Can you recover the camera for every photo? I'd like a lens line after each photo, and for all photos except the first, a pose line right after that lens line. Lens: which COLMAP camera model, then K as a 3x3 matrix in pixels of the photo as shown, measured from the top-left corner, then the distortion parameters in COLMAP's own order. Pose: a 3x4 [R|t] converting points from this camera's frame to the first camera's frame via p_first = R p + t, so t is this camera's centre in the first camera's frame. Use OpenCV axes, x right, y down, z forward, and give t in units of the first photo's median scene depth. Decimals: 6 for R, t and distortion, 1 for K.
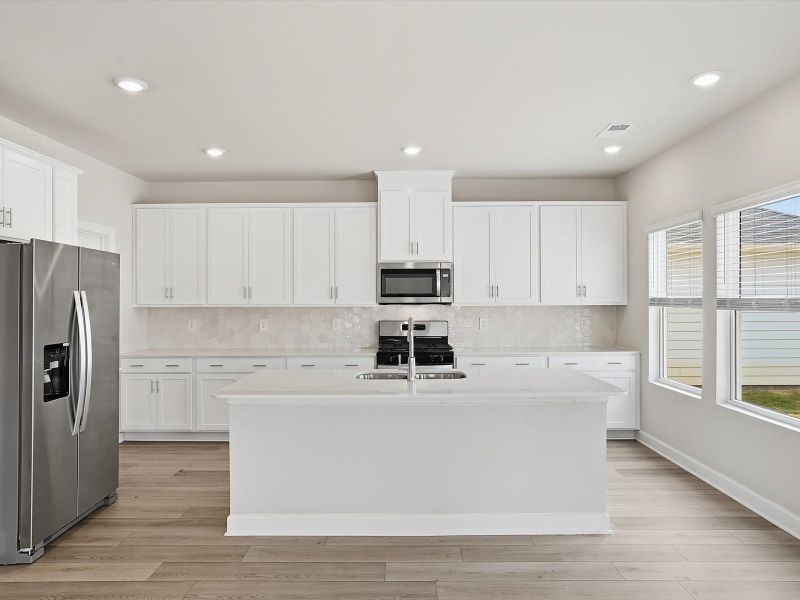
lens RADIAL K [[529.3, 0, 394.1], [0, 529.3, 301.2], [0, 0, 1]] dist [-0.033983, 0.008848]
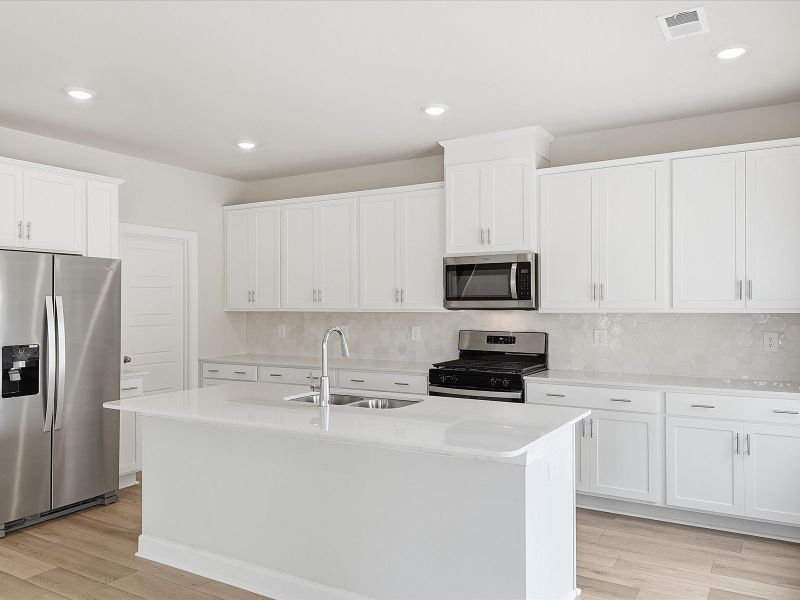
lens RADIAL K [[619.9, 0, 396.9], [0, 619.9, 304.4], [0, 0, 1]] dist [0.029165, -0.028363]
pose [[0.858480, 0.001077, -0.512846, 0.382835], [-0.001215, 0.999999, 0.000067, -0.001865], [0.512845, 0.000566, 0.858481, 0.163557]]
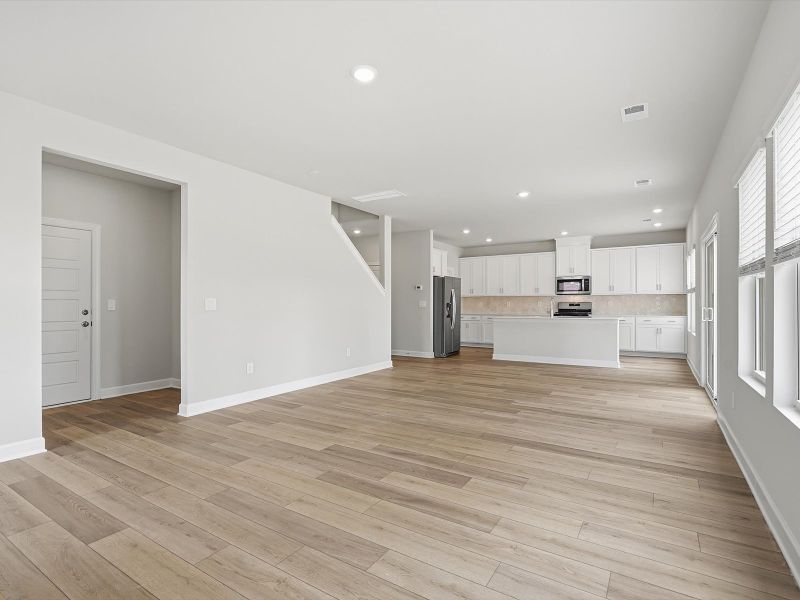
lens RADIAL K [[411.7, 0, 398.3], [0, 411.7, 301.3], [0, 0, 1]] dist [-0.005568, 0.000000]
pose [[0.858285, -0.002481, -0.513167, 0.306797], [-0.001000, 0.999978, -0.006508, 0.048613], [0.513172, 0.006099, 0.858264, -0.936960]]
